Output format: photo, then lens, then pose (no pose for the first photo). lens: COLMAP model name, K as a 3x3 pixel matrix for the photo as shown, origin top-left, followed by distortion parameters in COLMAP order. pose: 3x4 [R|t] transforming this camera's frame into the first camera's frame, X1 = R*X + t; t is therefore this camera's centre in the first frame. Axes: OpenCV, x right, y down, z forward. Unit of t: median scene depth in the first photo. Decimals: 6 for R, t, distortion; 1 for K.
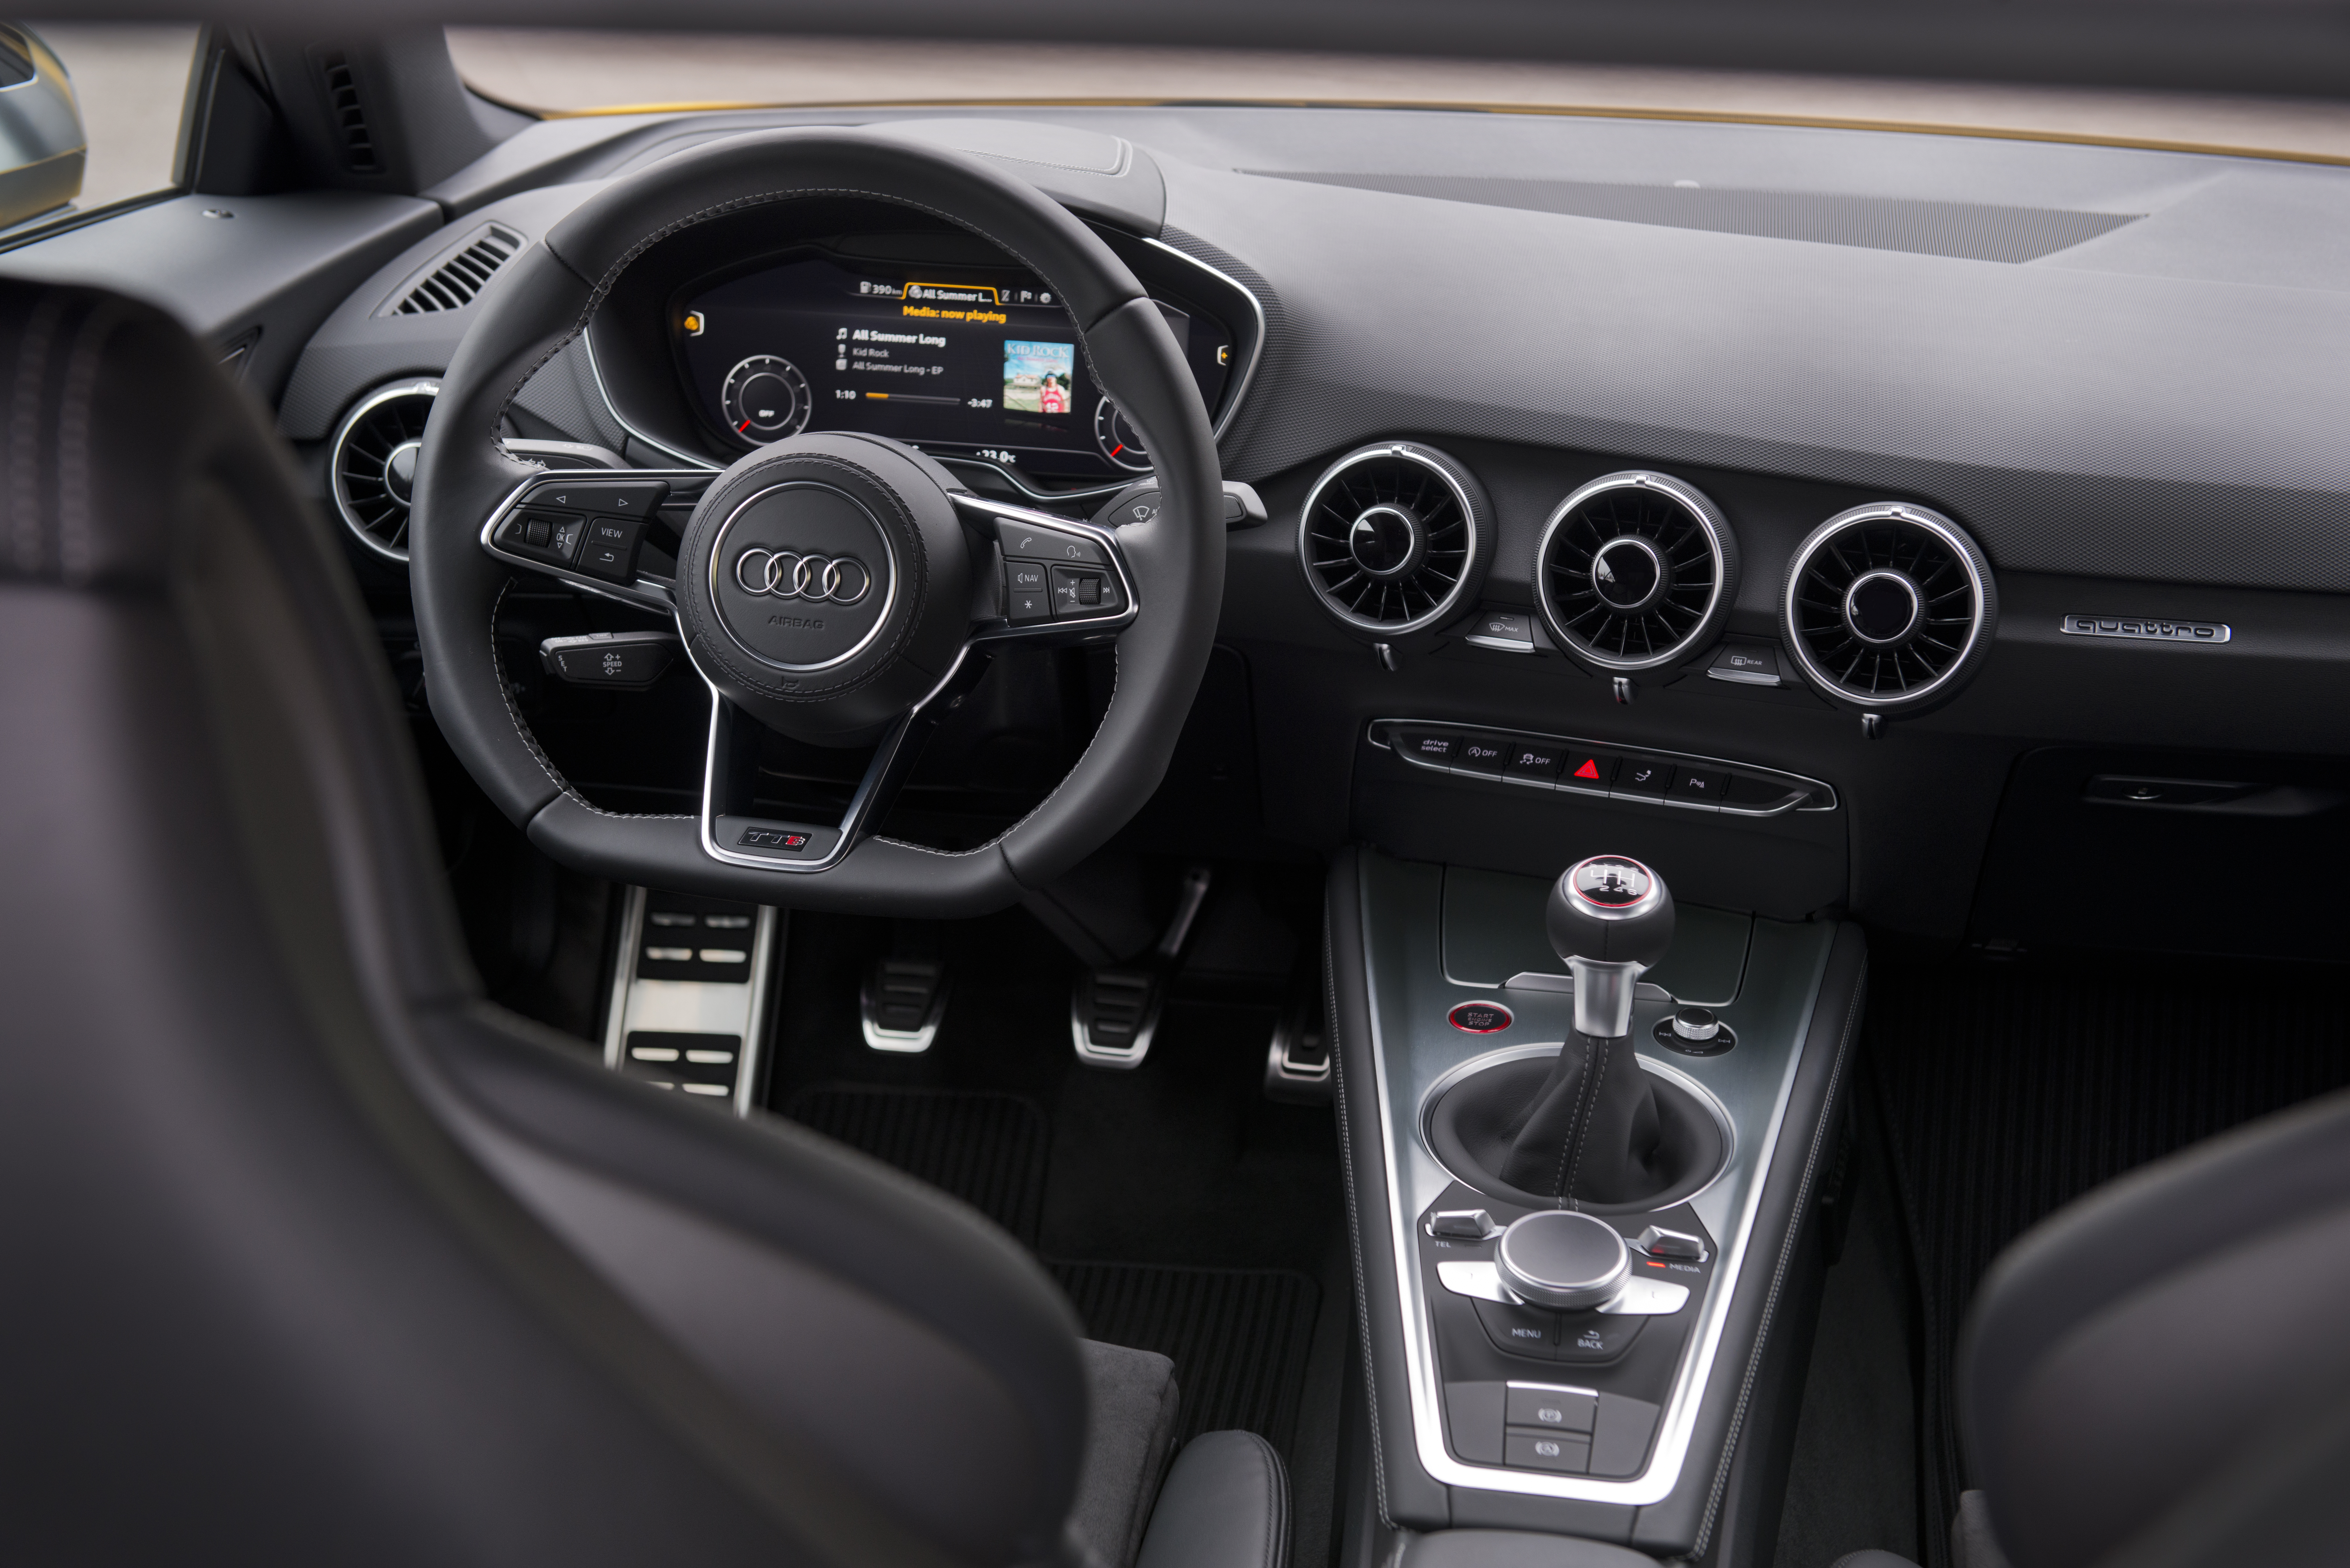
lens RADIAL K [[3711.0, 0, 1175.0], [0, 3711.0, 784.0], [0, 0, 1]] dist [0.114946, 0.005401]
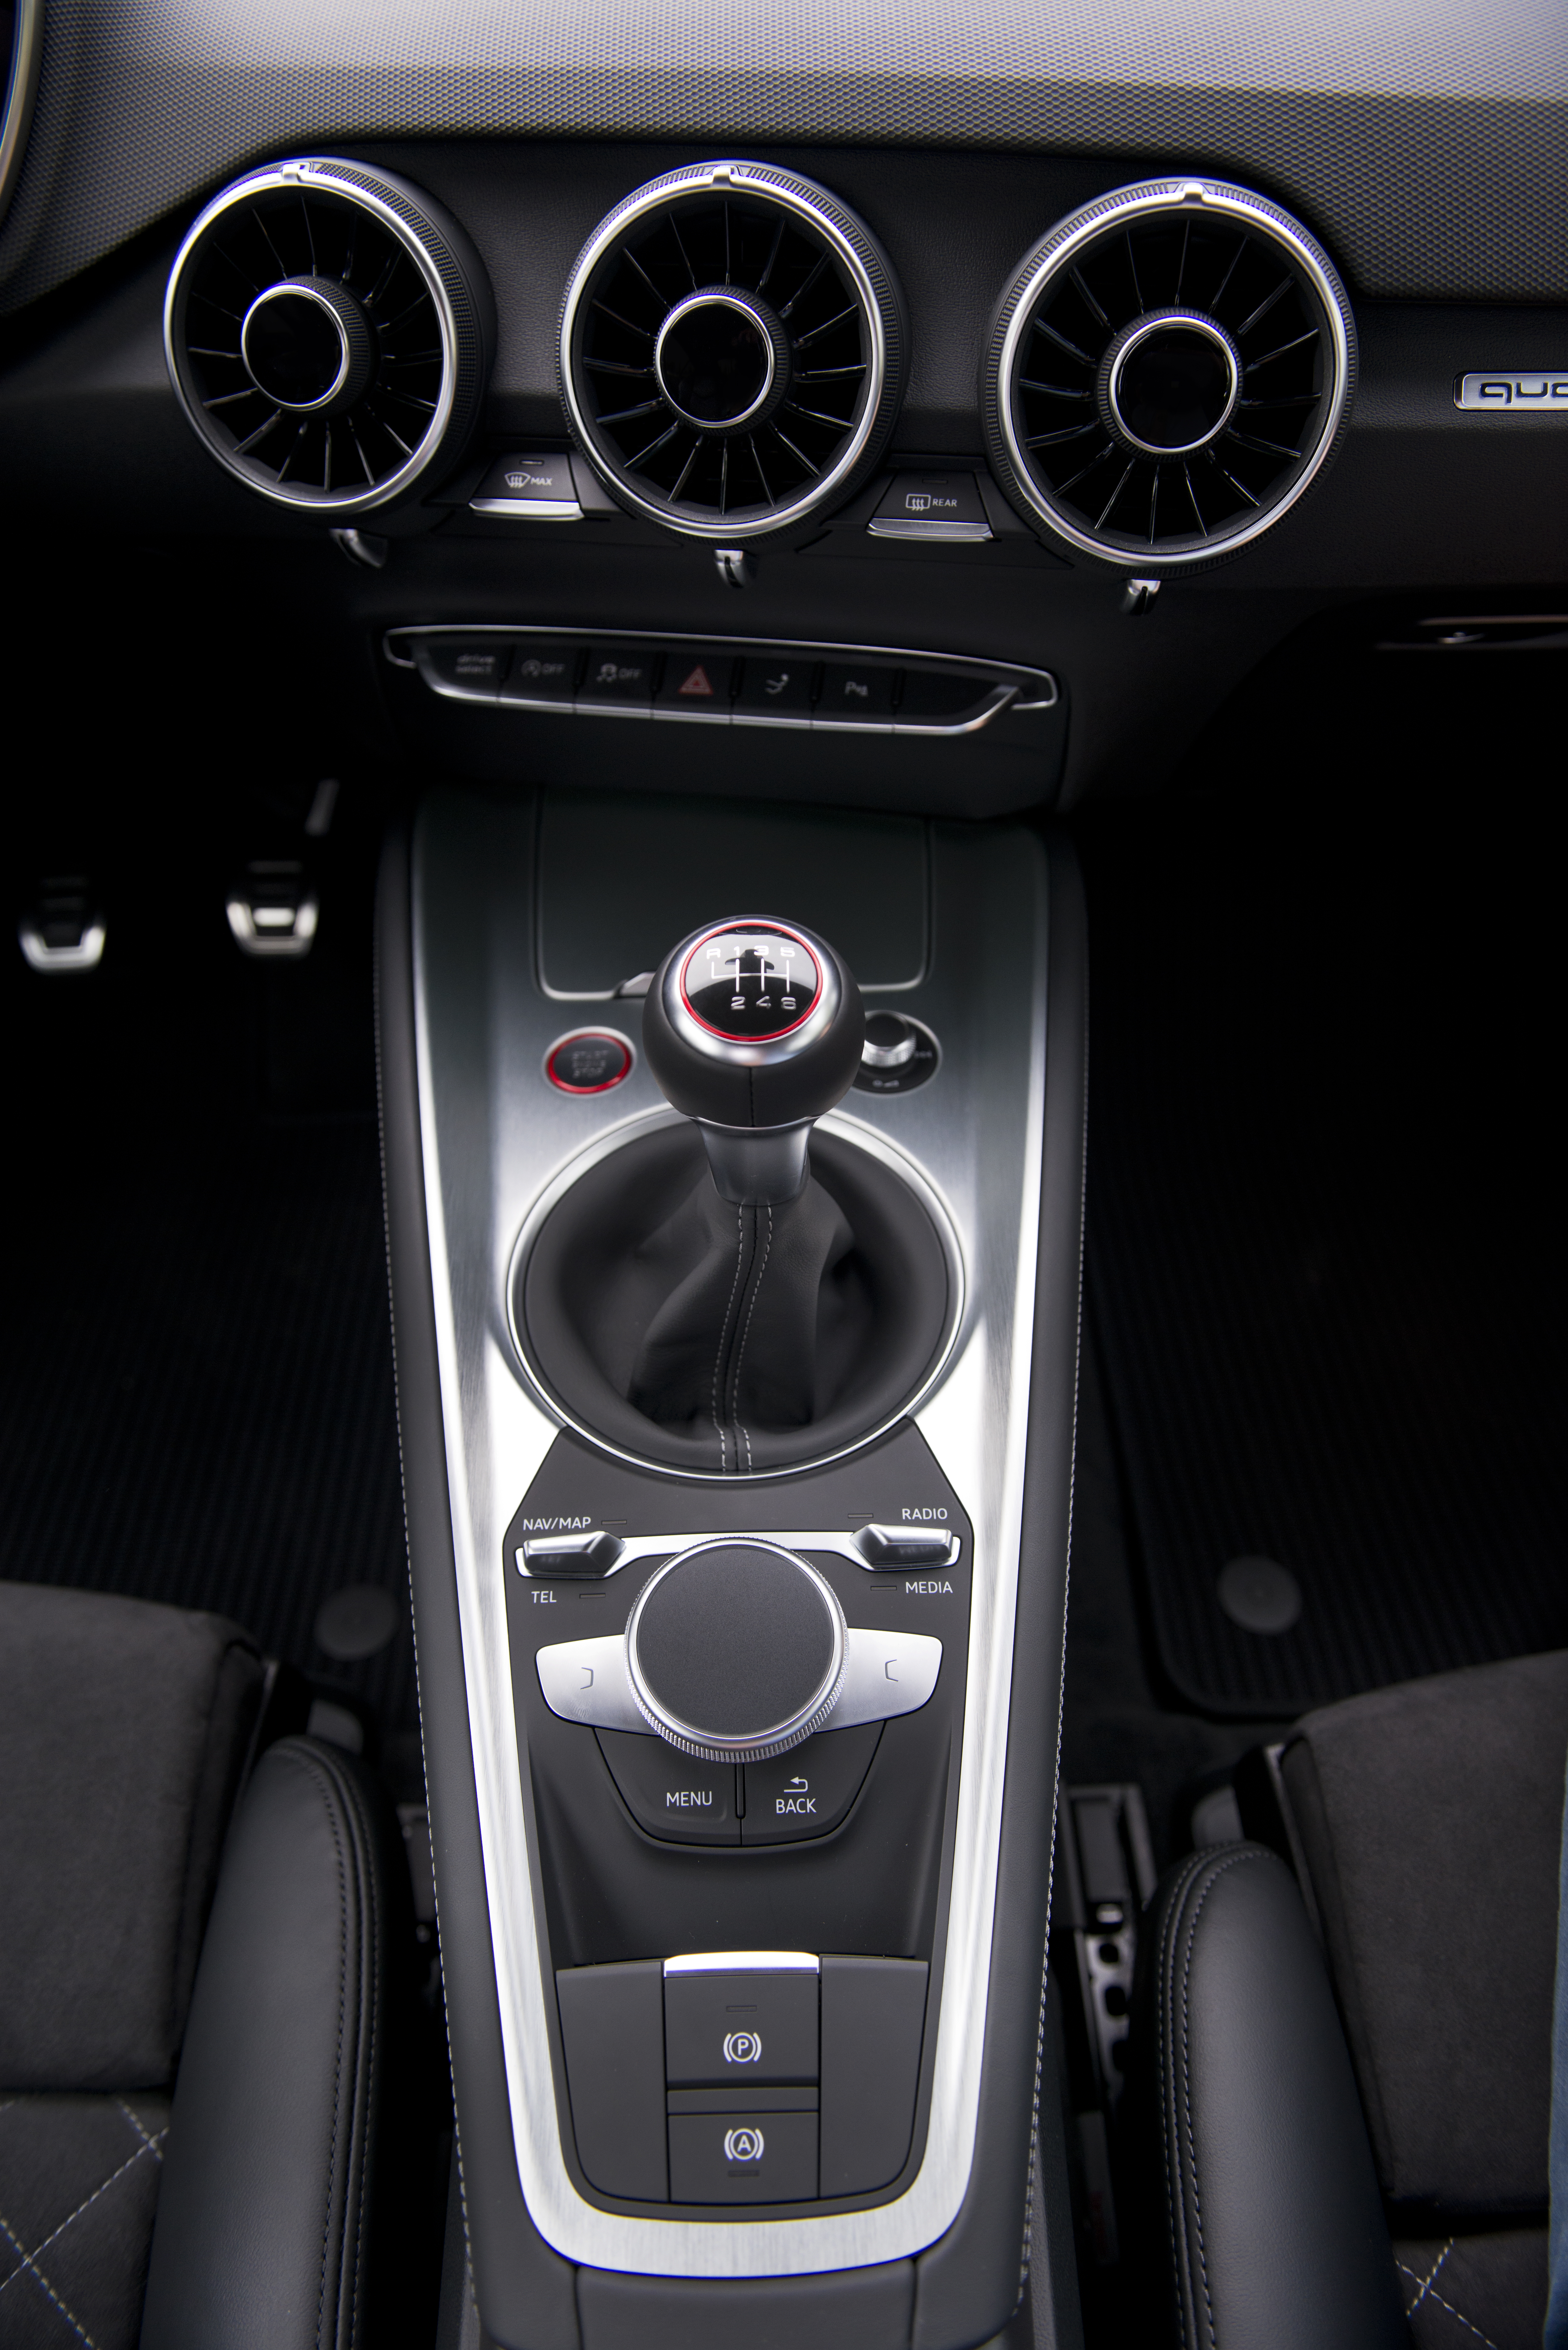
lens RADIAL K [[1609.8, 0, 758.7], [0, 1609.8, 1174.7], [0, 0, 1]] dist [-0.005197, -0.074536]
pose [[0.986410, -0.146967, 0.073452, 0.092030], [0.104998, 0.907731, 0.406201, -0.042668], [-0.126373, -0.392969, 0.910827, 0.730852]]
